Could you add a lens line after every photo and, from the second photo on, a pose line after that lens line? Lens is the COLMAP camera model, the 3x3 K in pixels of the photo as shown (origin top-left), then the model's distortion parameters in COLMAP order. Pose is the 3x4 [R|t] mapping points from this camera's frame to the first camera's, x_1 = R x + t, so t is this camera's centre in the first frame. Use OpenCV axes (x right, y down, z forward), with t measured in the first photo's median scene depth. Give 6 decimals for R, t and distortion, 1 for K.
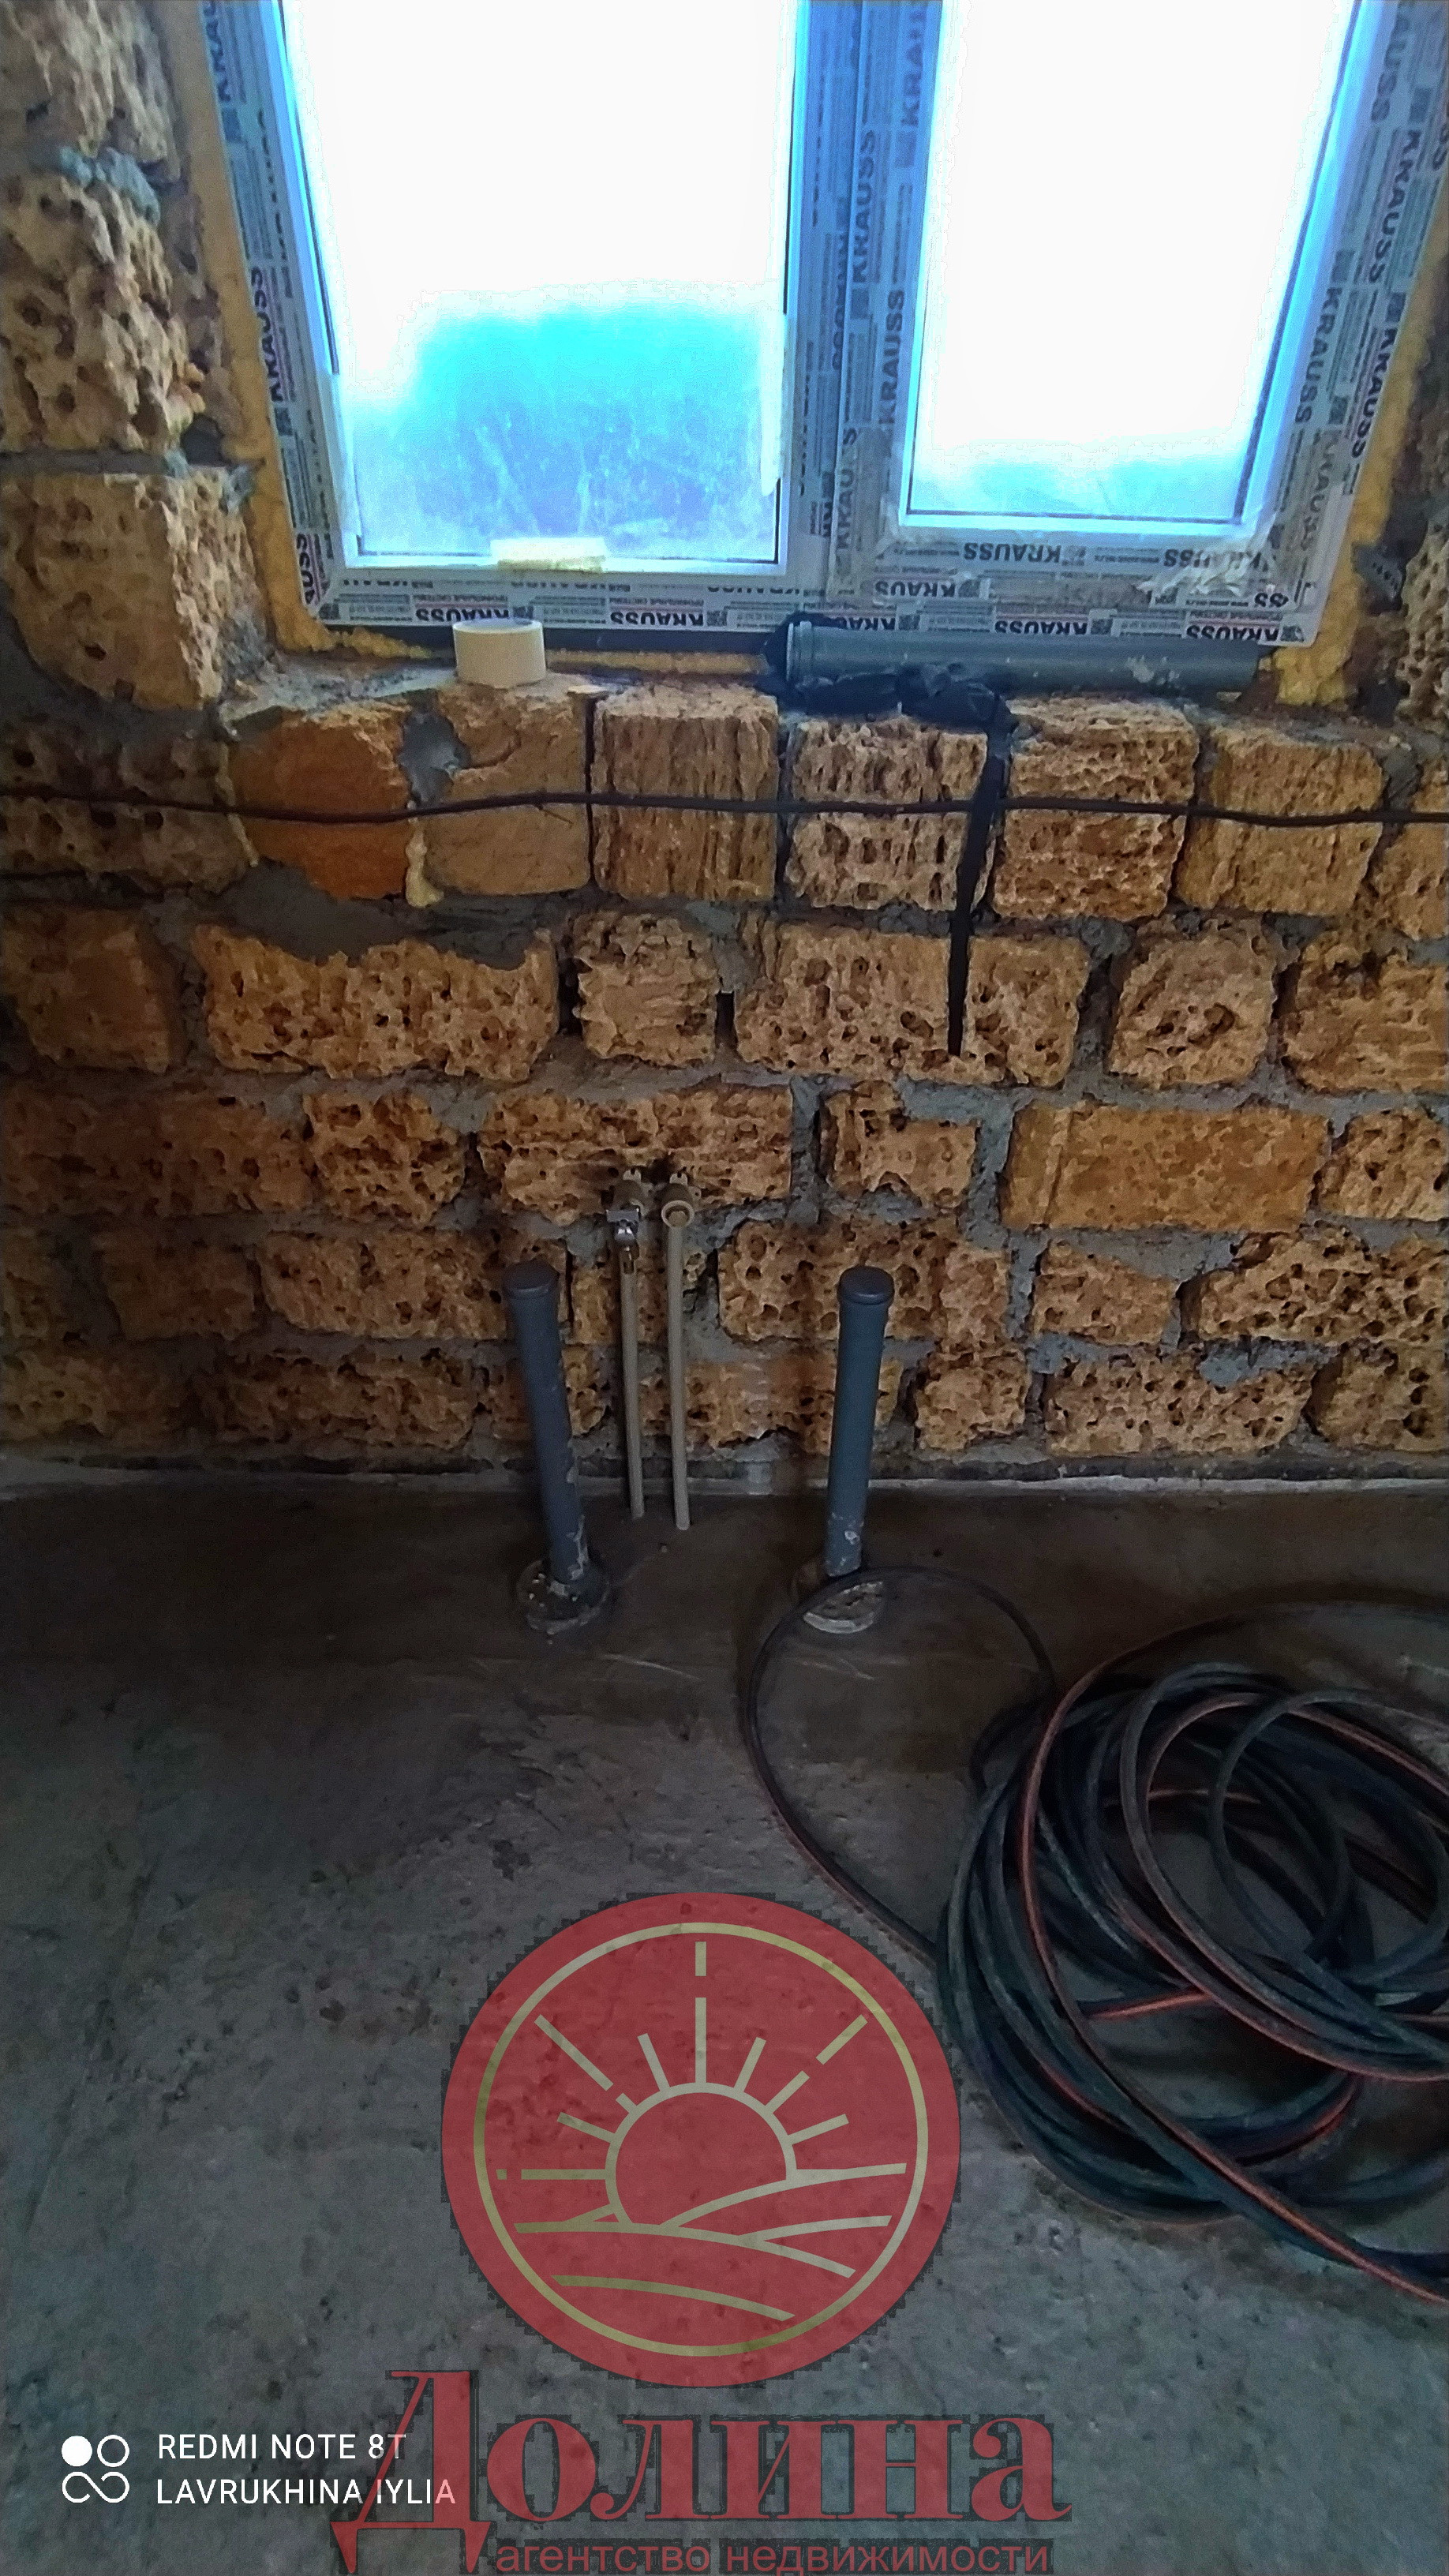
lens RADIAL K [[1181.2, 0, 719.4], [0, 1181.2, 1284.4], [0, 0, 1]] dist [-0.017737, 0.001328]
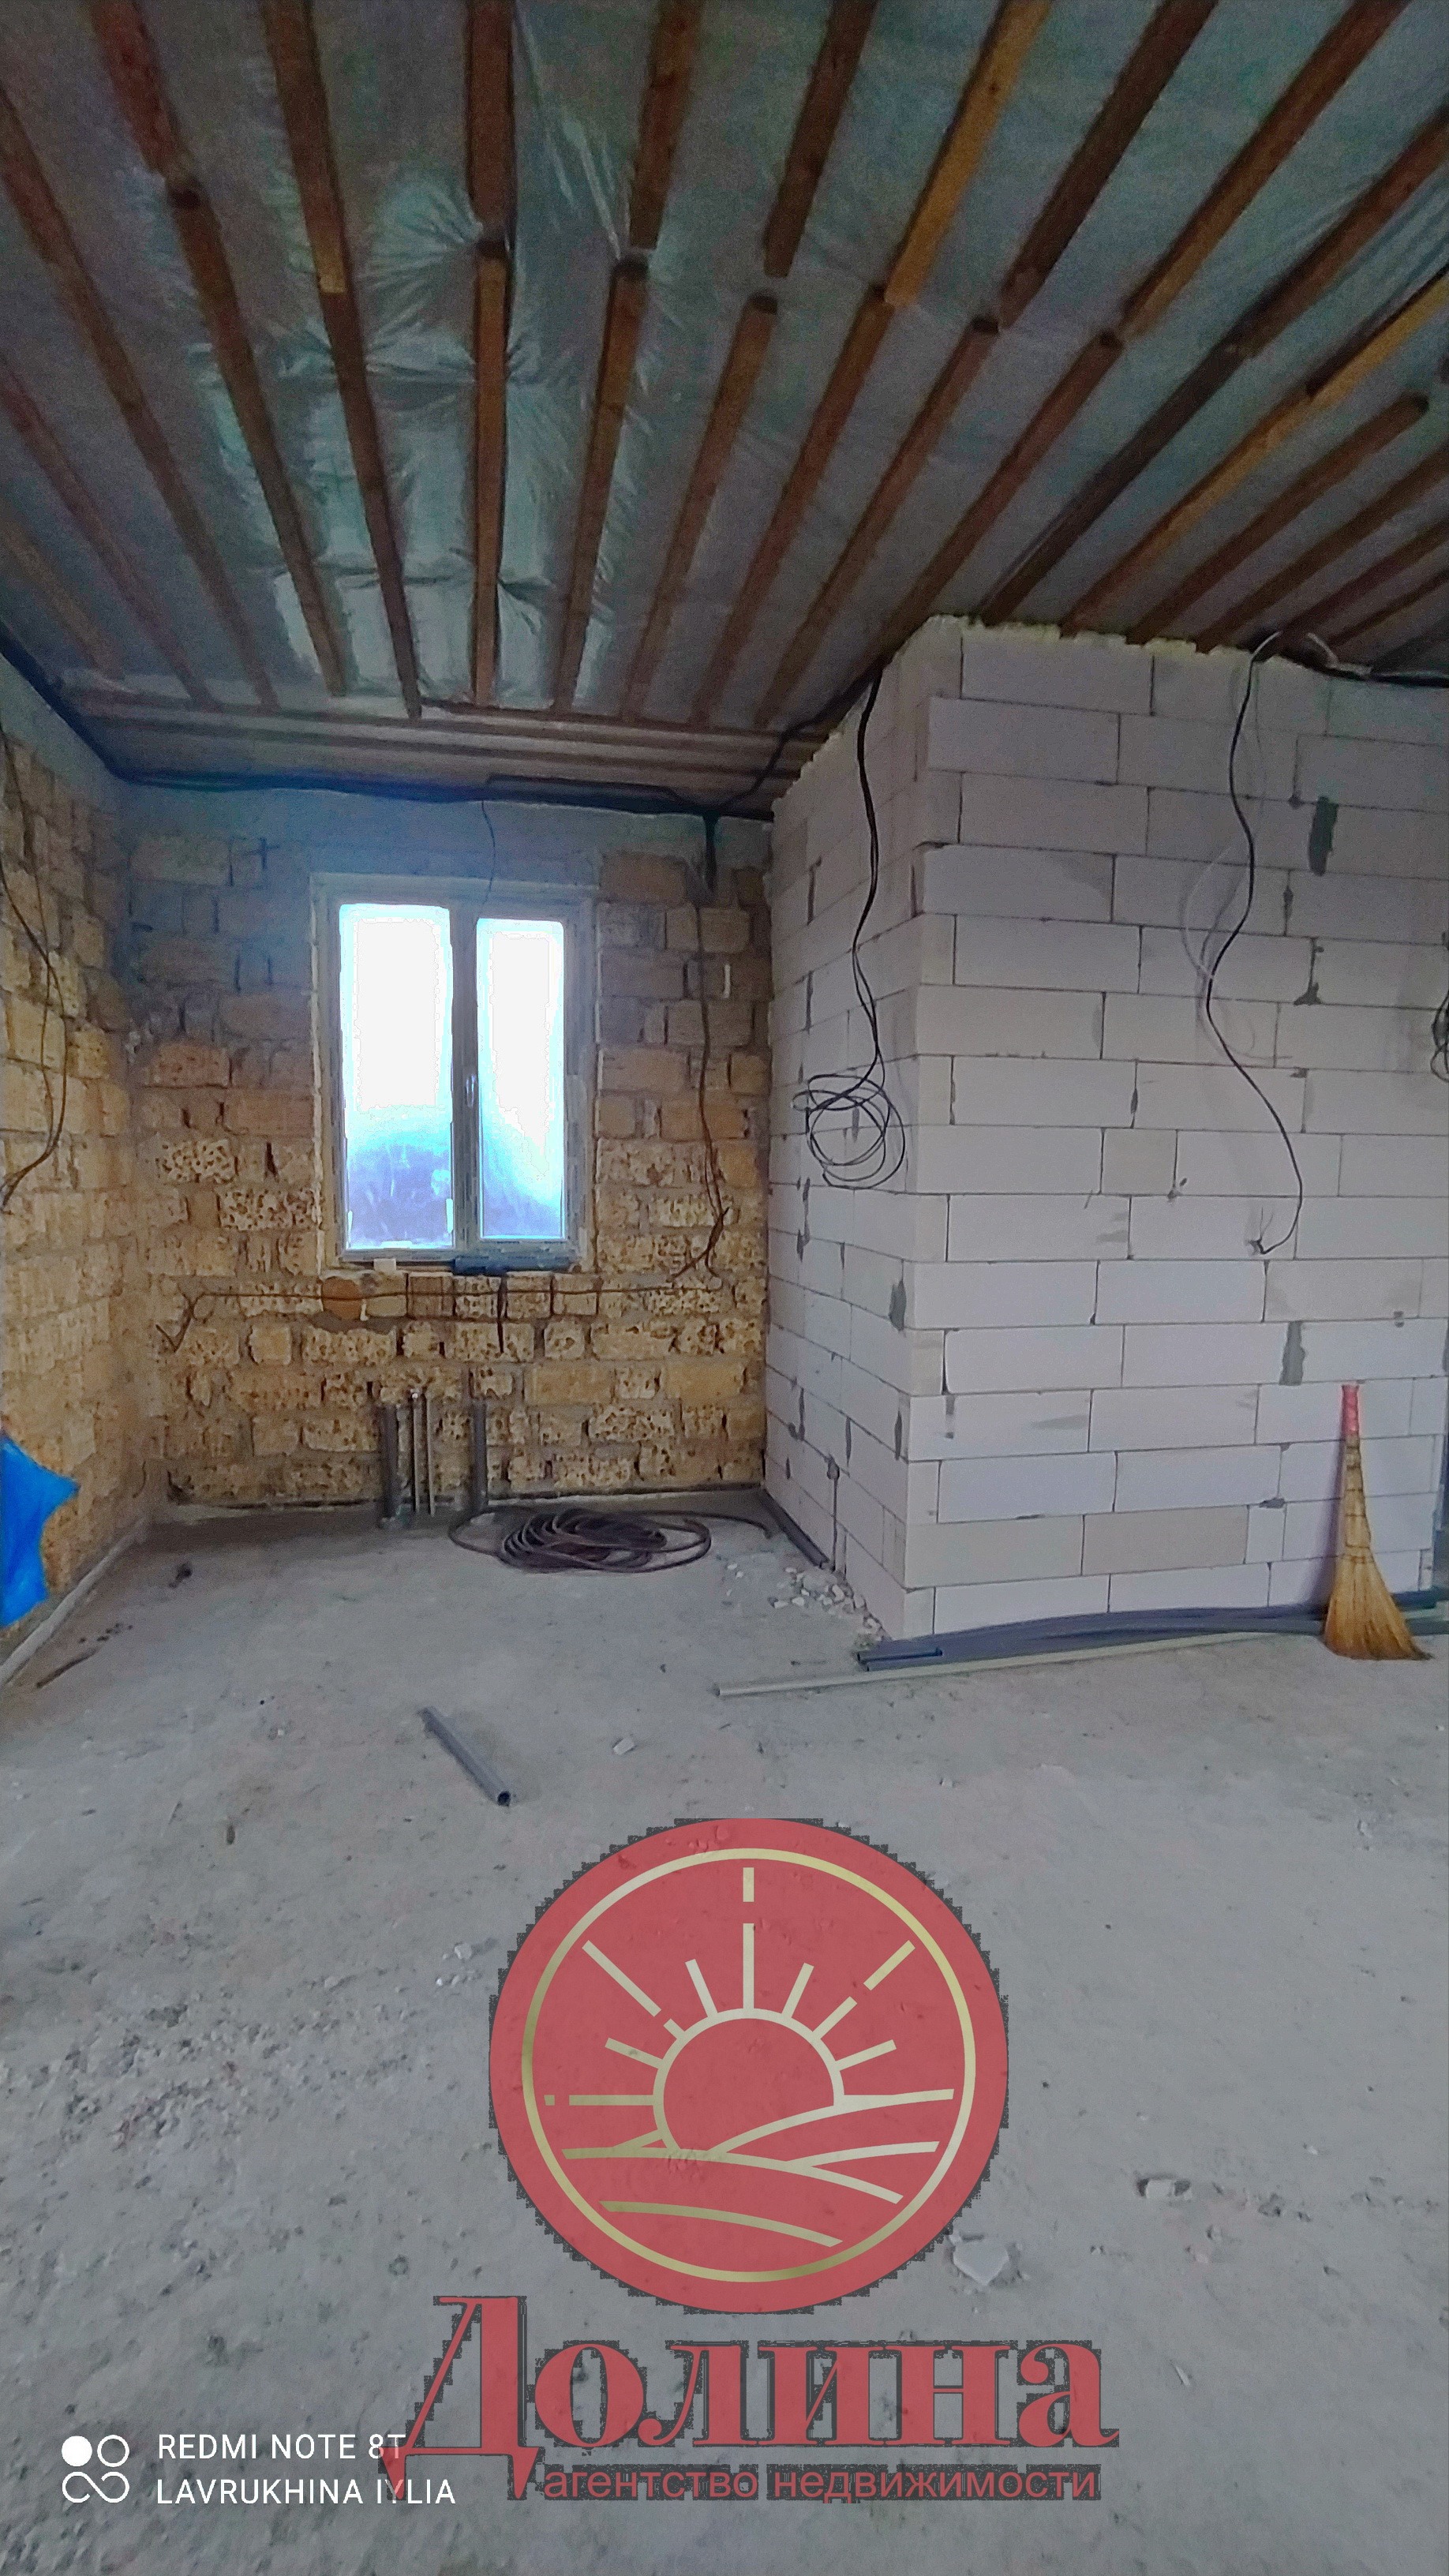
lens RADIAL K [[1181.2, 0, 724.9], [0, 1181.2, 1288.0], [0, 0, 1]] dist [-0.017737, 0.001328]
pose [[0.981231, -0.032034, 0.190154, 0.185721], [0.124026, 0.859919, -0.495132, 1.626351], [-0.147657, 0.509424, 0.847753, -2.495033]]
